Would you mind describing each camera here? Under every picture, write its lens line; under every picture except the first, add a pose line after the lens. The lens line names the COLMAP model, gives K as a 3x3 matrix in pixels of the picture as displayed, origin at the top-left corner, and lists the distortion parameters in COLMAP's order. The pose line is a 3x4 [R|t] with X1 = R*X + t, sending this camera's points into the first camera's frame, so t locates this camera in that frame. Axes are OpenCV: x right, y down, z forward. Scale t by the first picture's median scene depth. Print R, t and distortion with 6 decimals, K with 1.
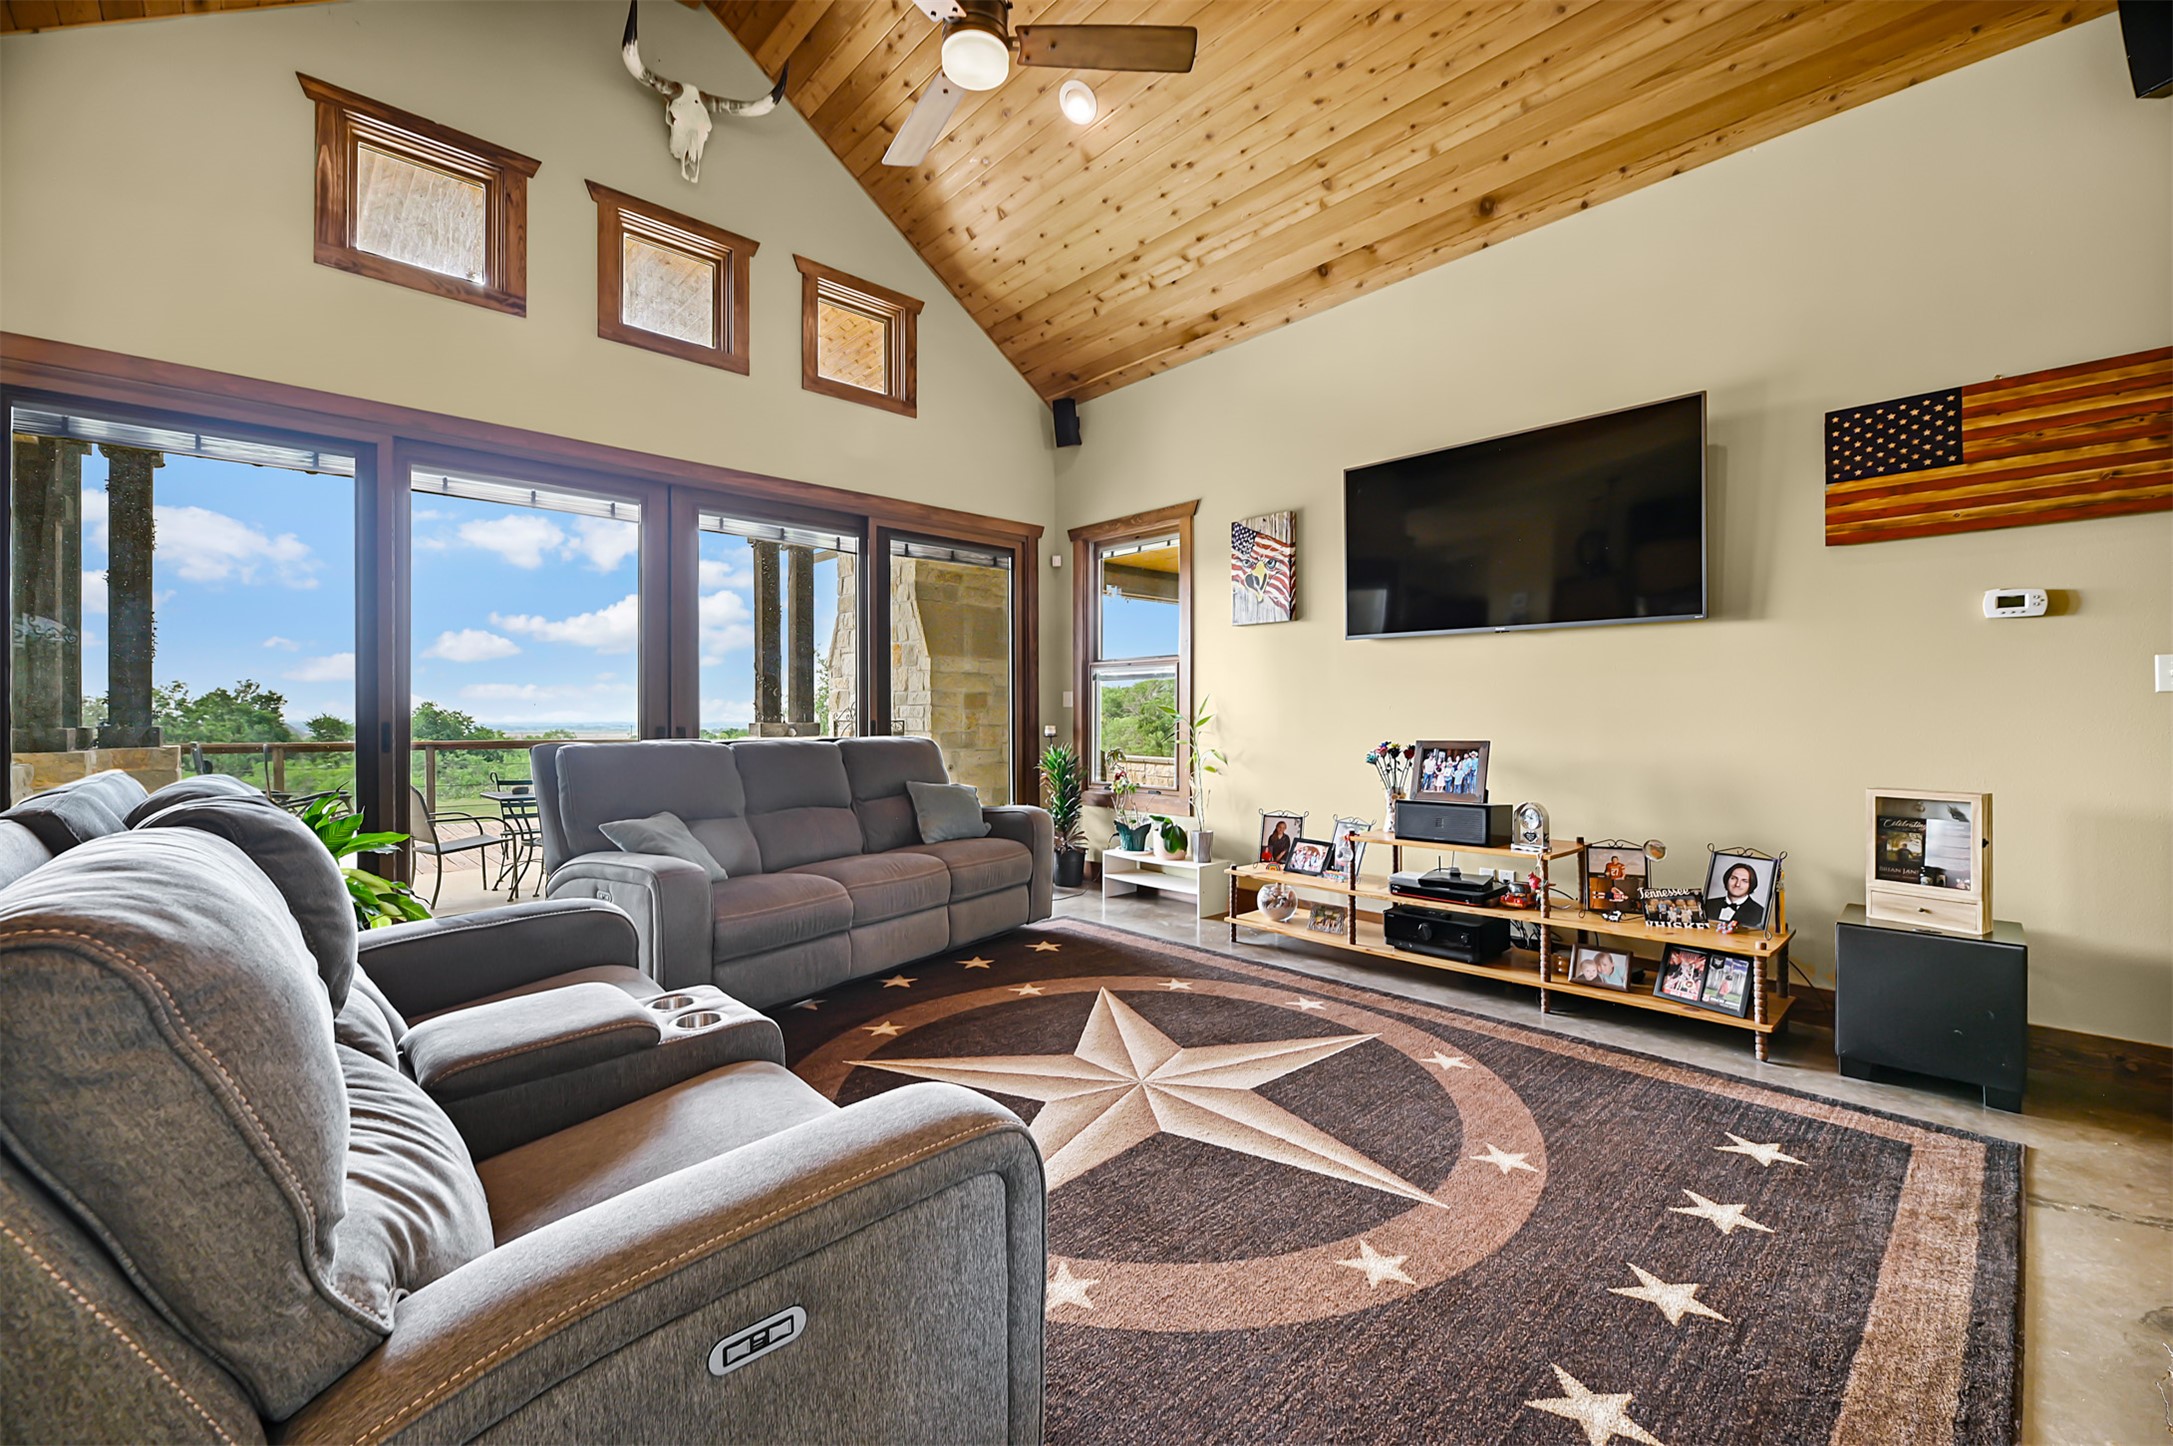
lens RADIAL K [[895.0, 0, 1091.3], [0, 895.0, 726.3], [0, 0, 1]] dist [-0.019669, -0.000410]
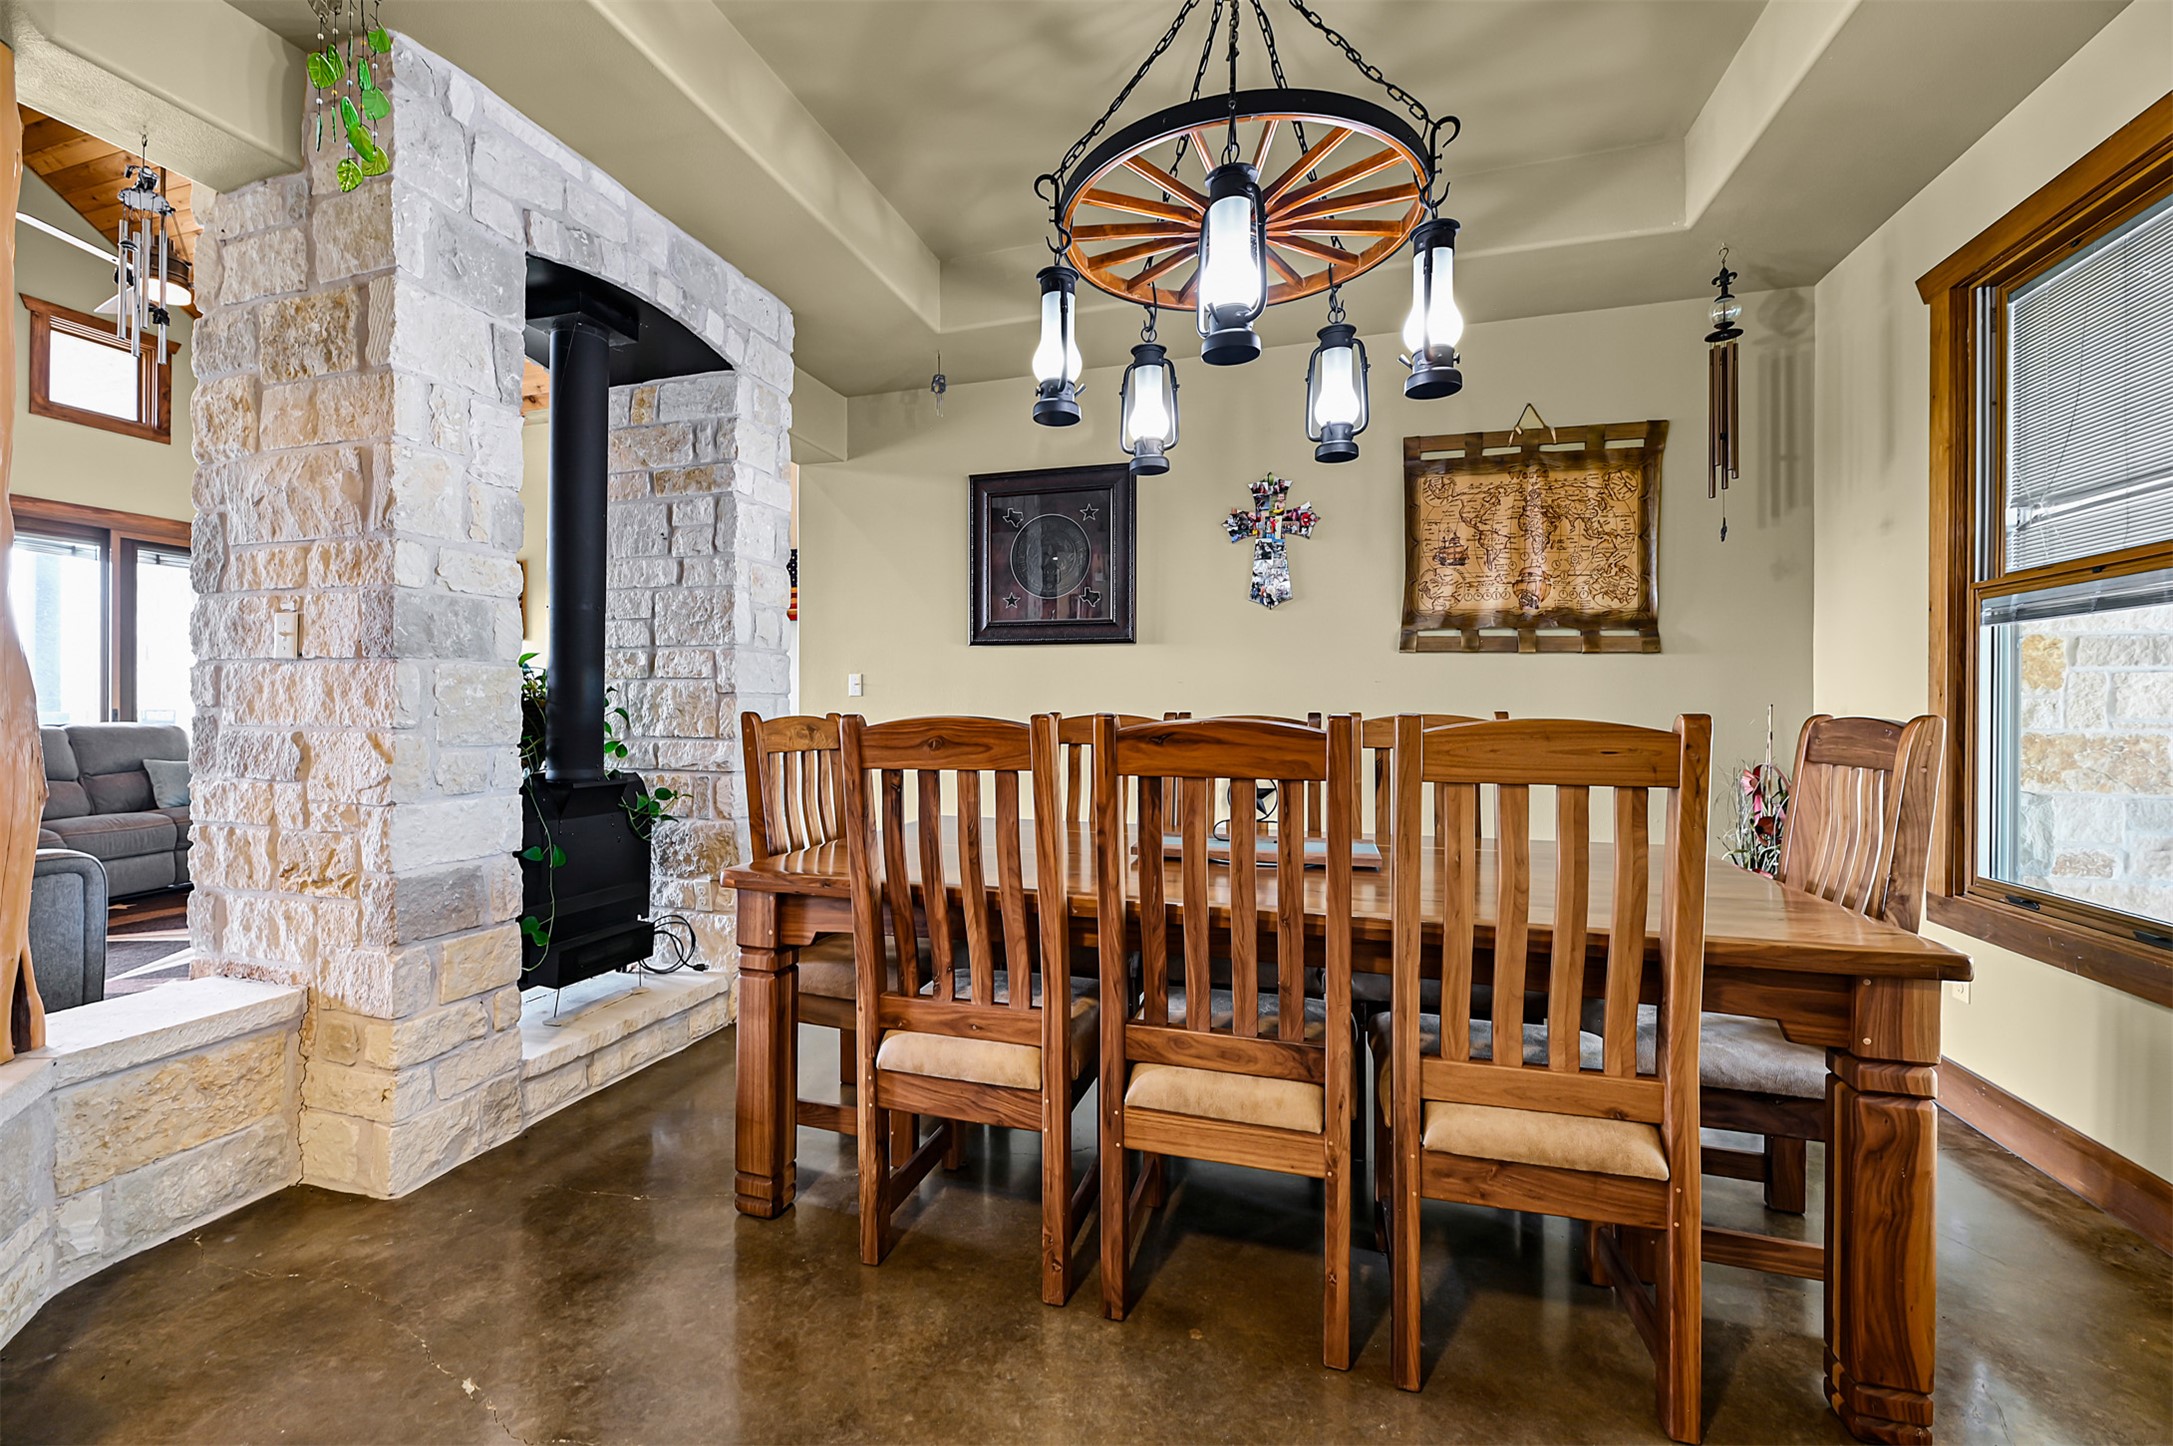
lens RADIAL K [[895.0, 0, 1077.5], [0, 895.0, 713.7], [0, 0, 1]] dist [-0.019669, -0.000410]
pose [[0.855380, 0.004293, 0.517984, 0.232018], [-0.003054, 0.999990, -0.003245, -0.000231], [-0.517992, 0.001194, 0.855384, -0.591643]]
